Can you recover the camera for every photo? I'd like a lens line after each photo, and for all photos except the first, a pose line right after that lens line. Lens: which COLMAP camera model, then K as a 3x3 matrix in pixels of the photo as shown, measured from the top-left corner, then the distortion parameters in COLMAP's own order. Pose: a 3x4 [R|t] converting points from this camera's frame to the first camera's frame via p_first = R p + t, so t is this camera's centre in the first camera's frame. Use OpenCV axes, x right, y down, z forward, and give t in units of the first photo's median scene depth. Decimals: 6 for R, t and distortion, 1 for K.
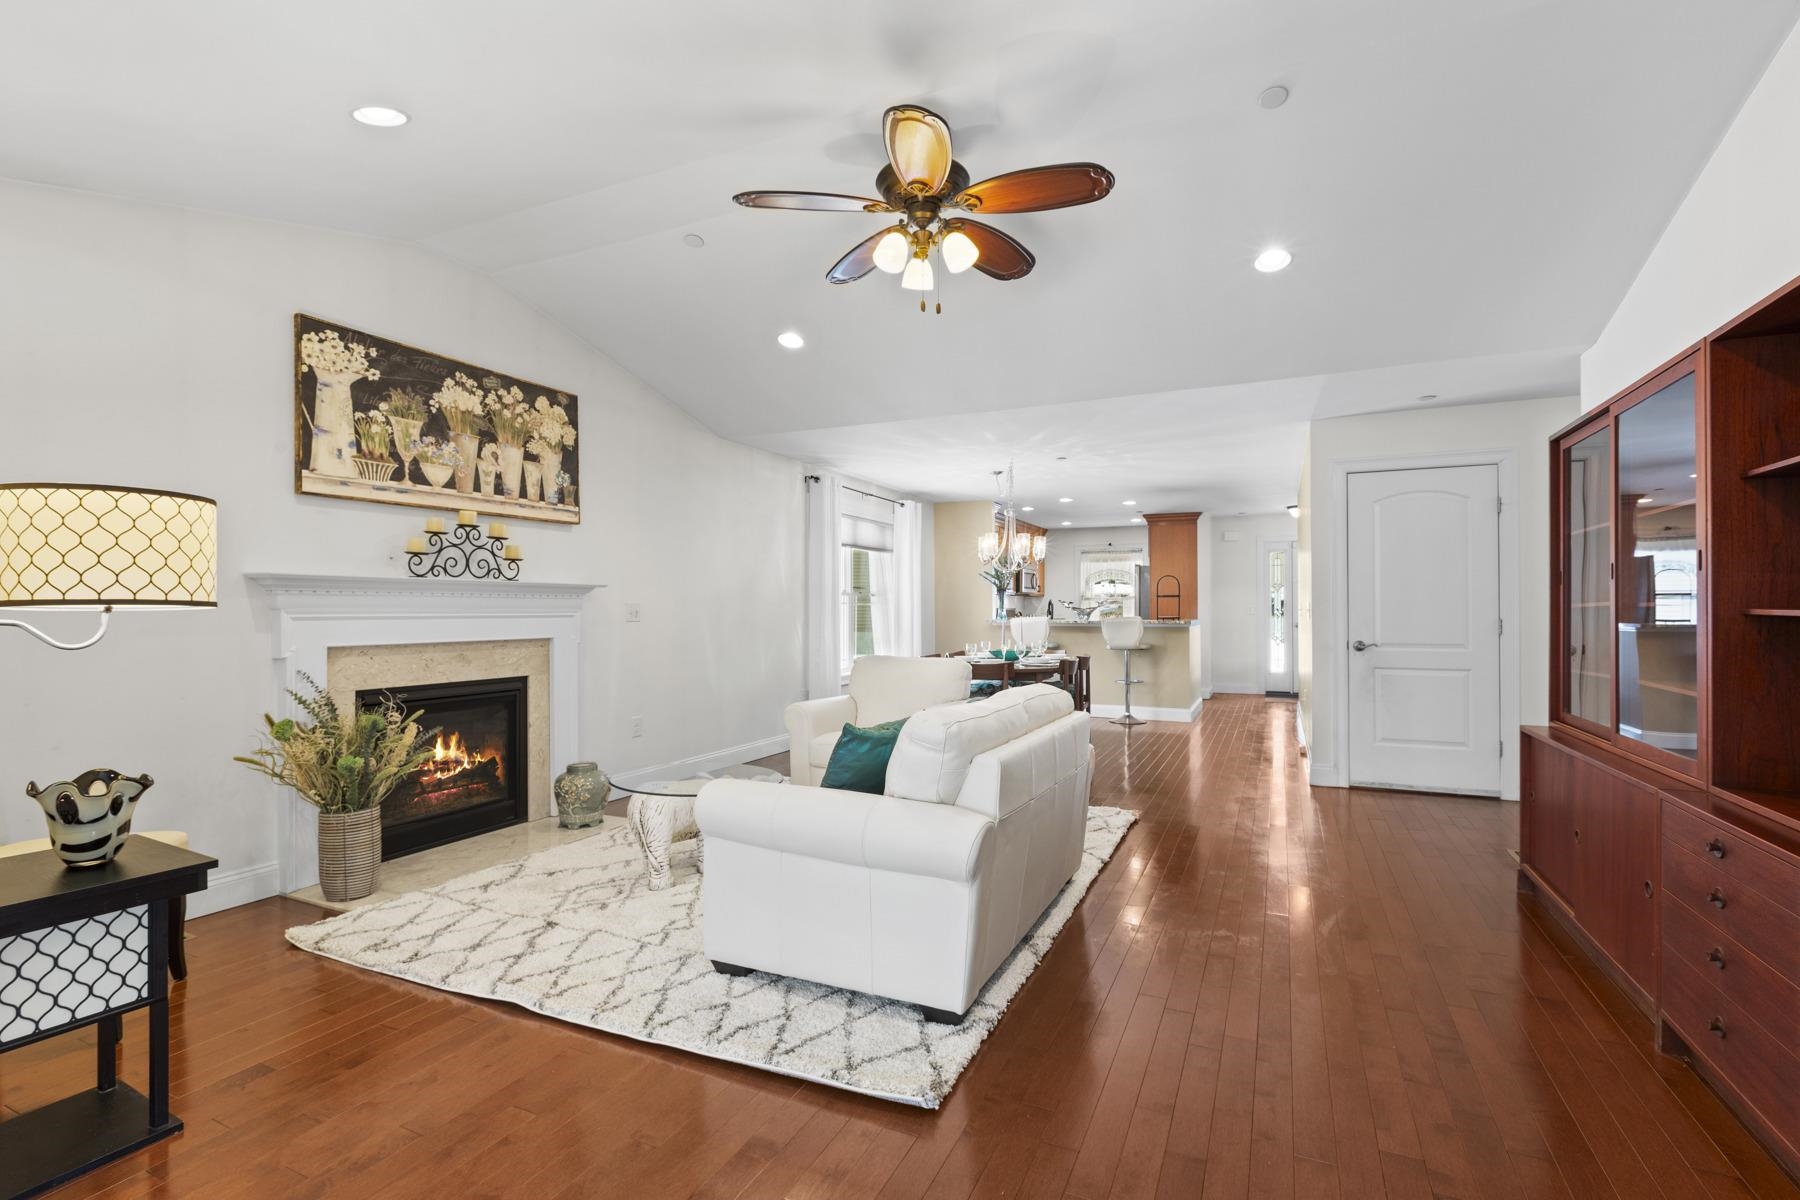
lens RADIAL K [[822.7, 0, 900.0], [0, 822.7, 600.0], [0, 0, 1]] dist [-0.000249, 0.000028]
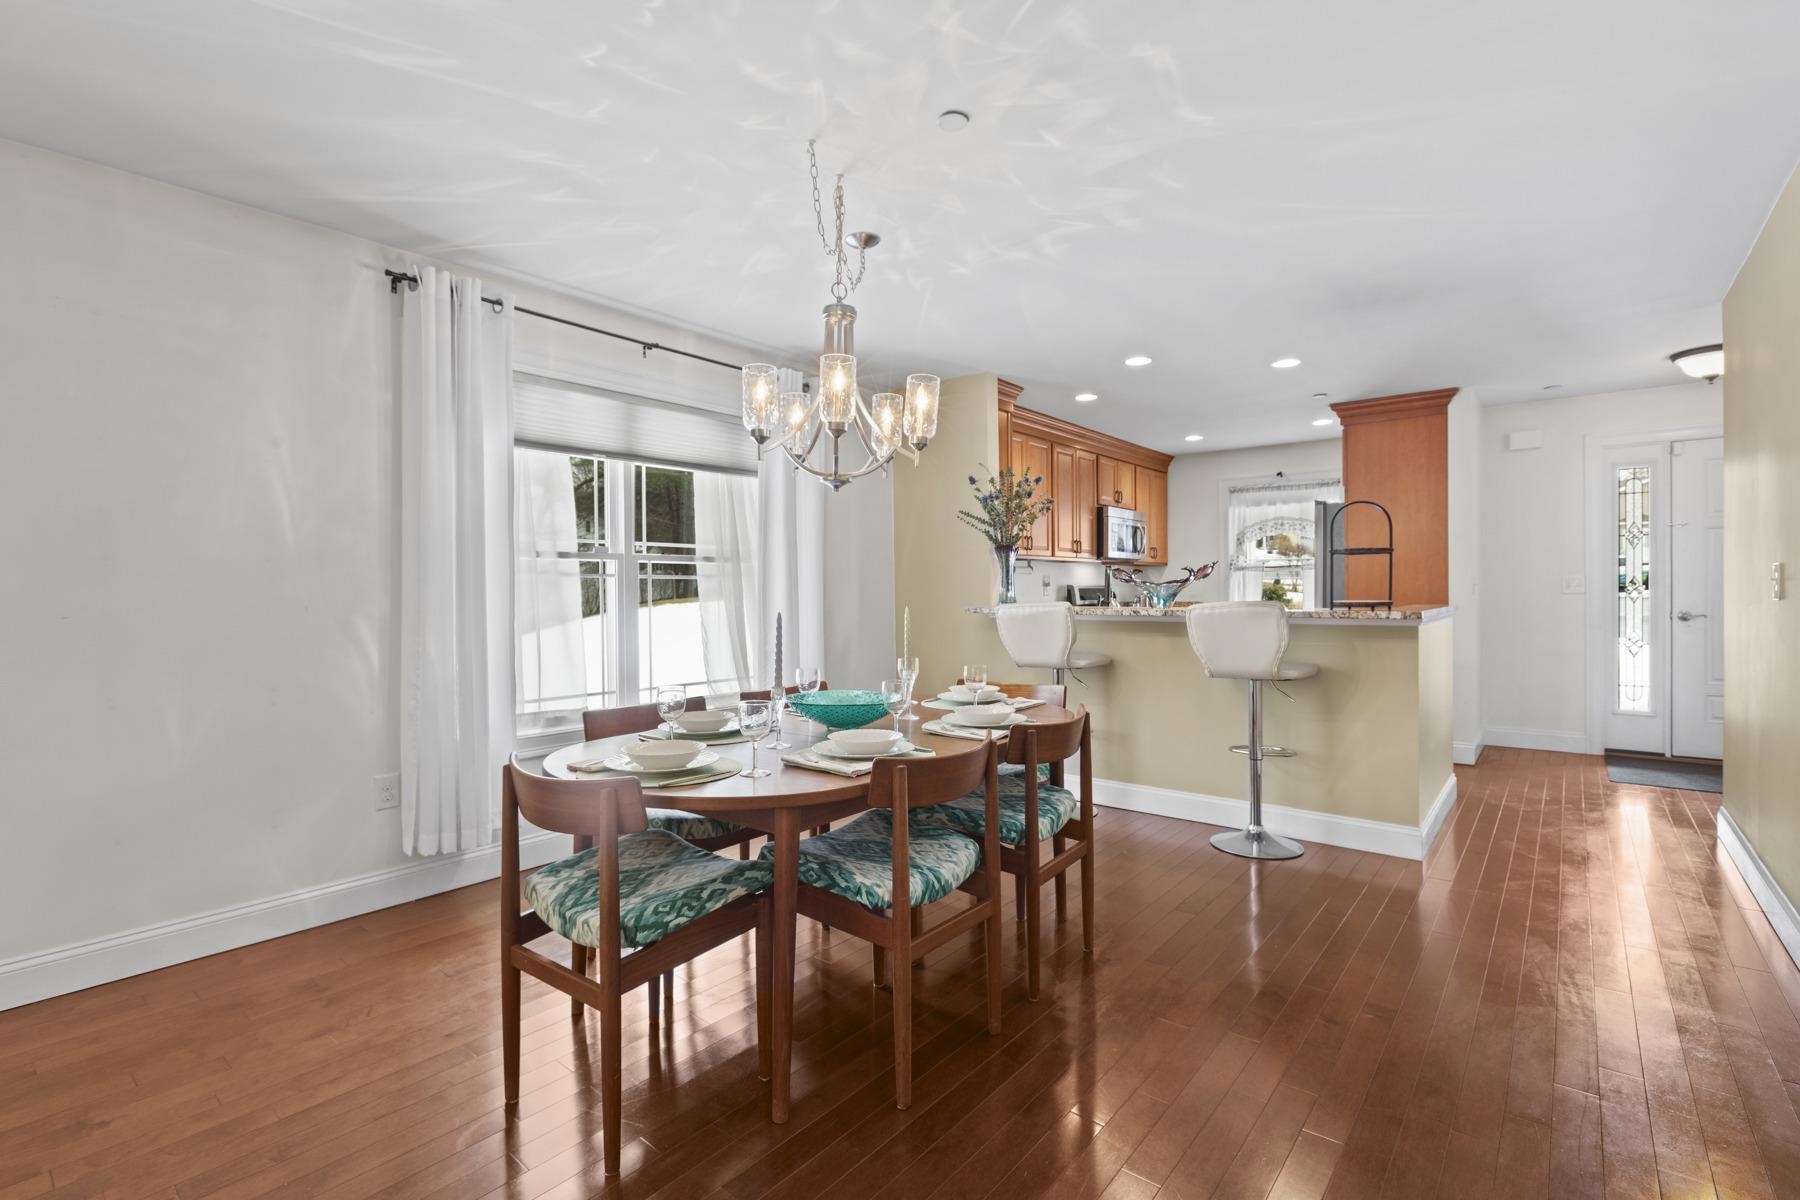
lens RADIAL K [[822.7, 0, 900.0], [0, 822.7, 600.0], [0, 0, 1]] dist [-0.000249, 0.000028]
pose [[0.969383, -0.003737, -0.245524, 0.181775], [0.009423, 0.999714, 0.021988, 0.008050], [0.245372, -0.023629, 0.969141, 0.485995]]
